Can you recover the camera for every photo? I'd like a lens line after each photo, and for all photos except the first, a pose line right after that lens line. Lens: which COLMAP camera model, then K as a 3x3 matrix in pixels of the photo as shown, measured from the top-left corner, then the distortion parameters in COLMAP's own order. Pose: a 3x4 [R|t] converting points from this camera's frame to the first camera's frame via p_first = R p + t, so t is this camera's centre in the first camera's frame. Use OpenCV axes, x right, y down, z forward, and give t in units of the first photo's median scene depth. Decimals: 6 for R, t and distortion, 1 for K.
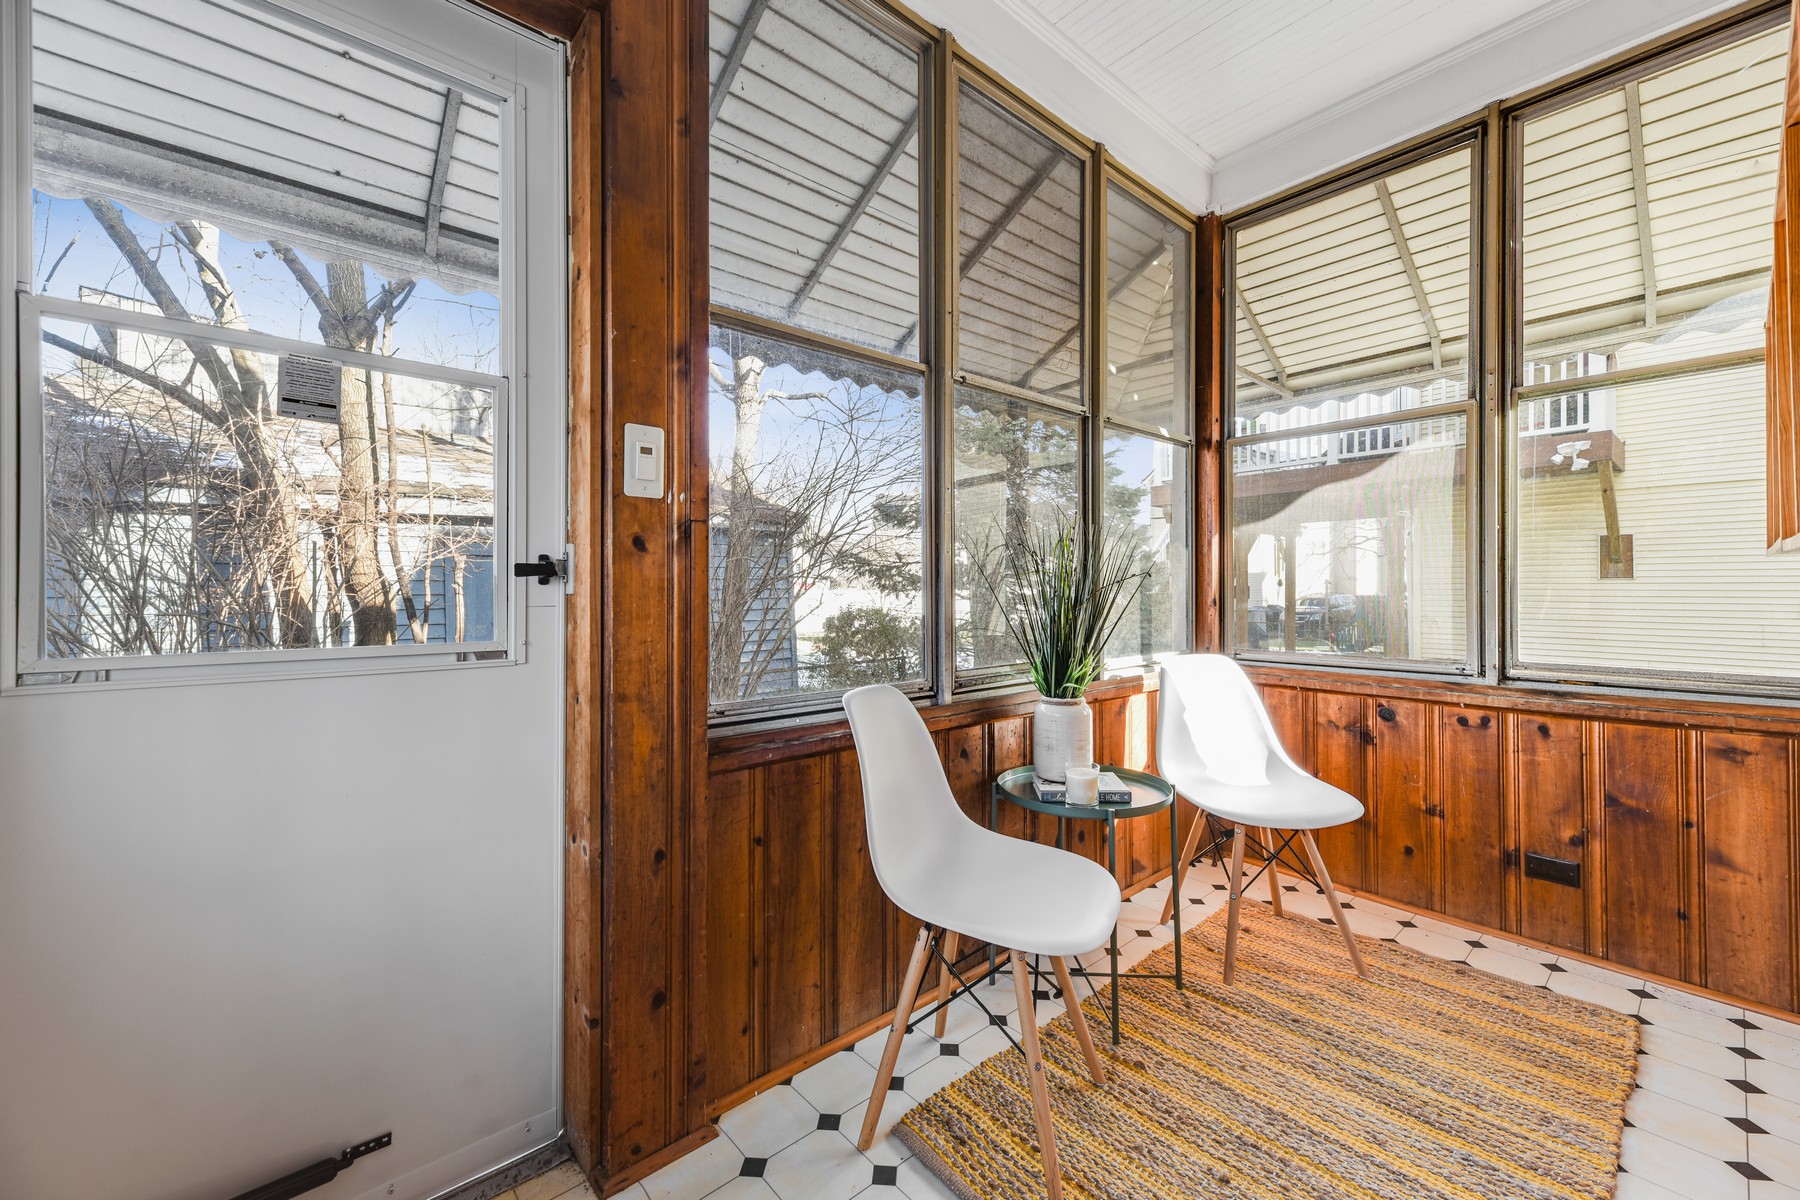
lens RADIAL K [[722.2, 0, 899.8], [0, 722.2, 593.9], [0, 0, 1]] dist [0.025352, -0.005745]
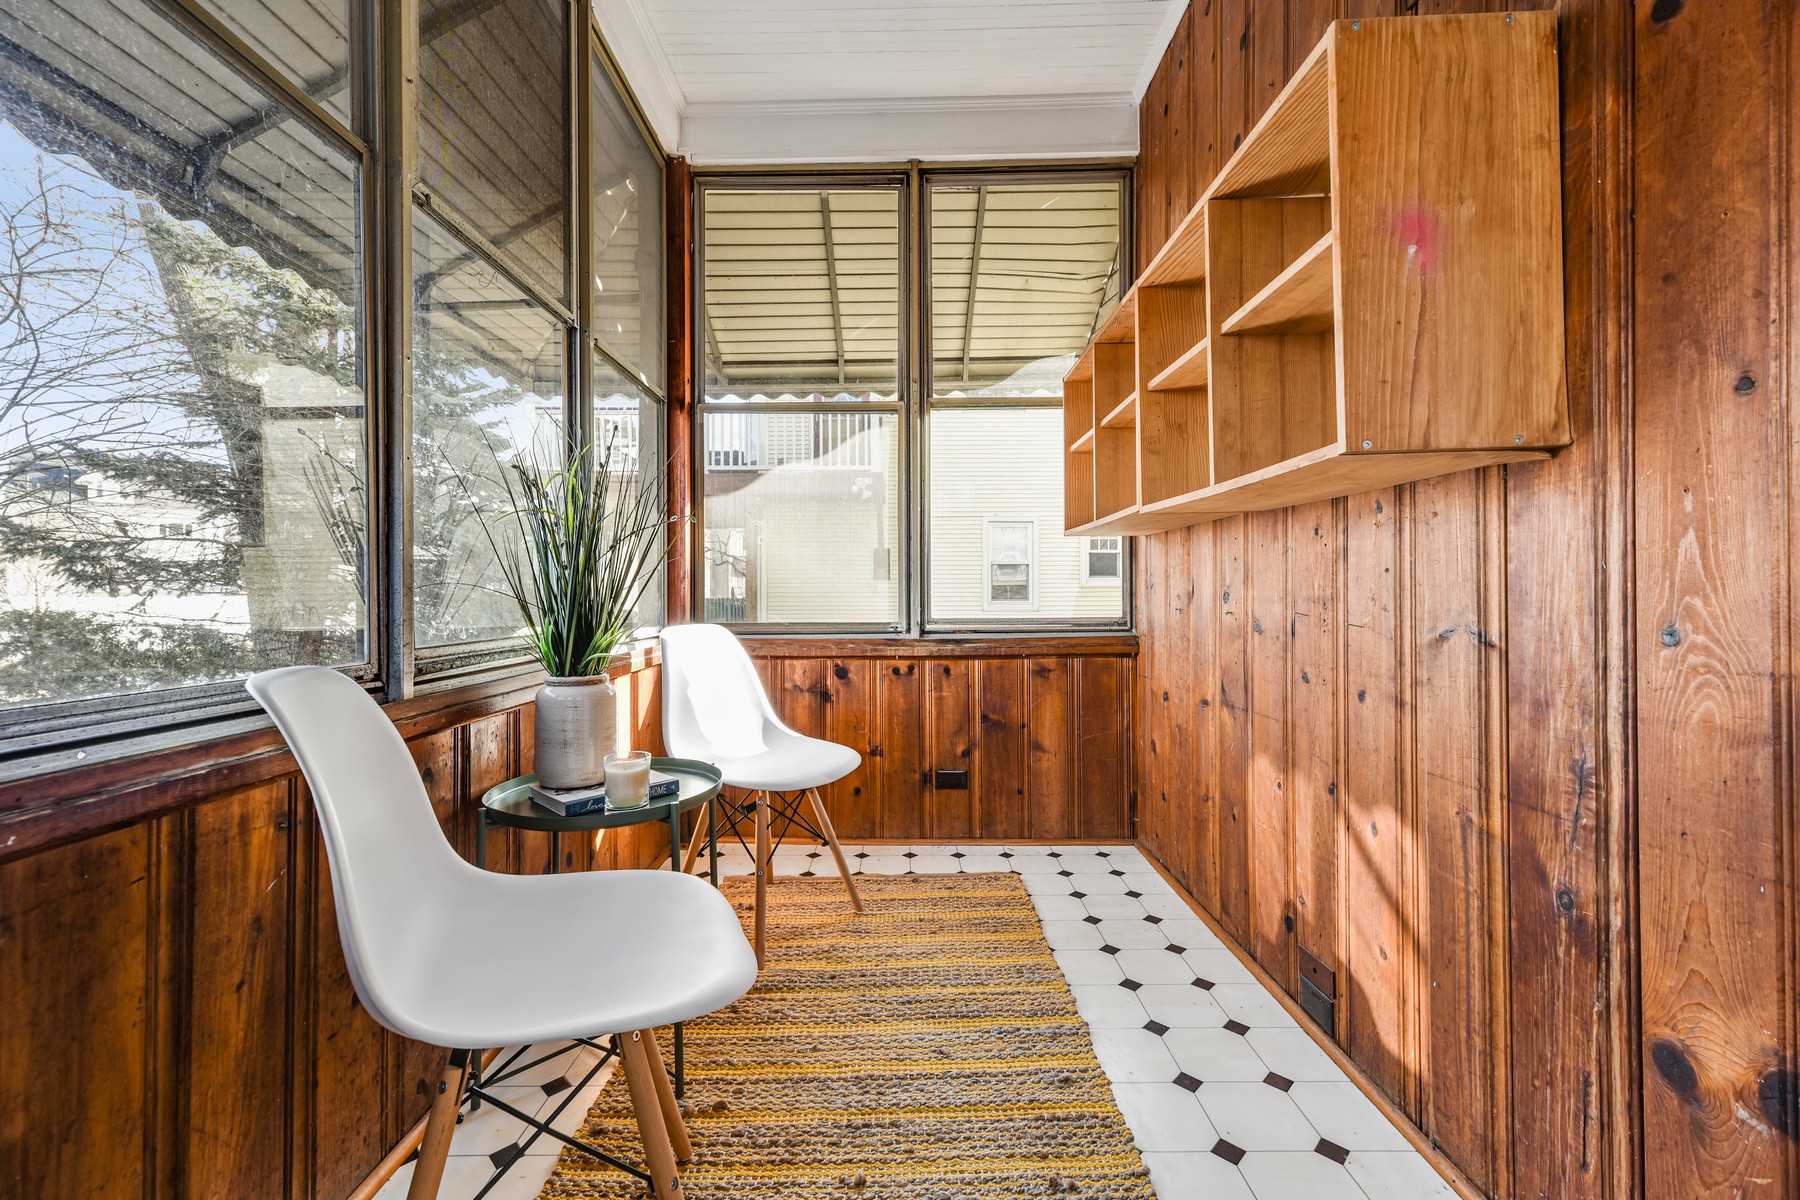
lens RADIAL K [[722.2, 0, 899.8], [0, 722.2, 593.9], [0, 0, 1]] dist [0.025352, -0.005745]
pose [[0.666183, 0.000742, 0.745788, -0.111203], [0.006851, 0.999951, -0.007115, 0.061430], [-0.745757, 0.009849, 0.666145, 0.229799]]
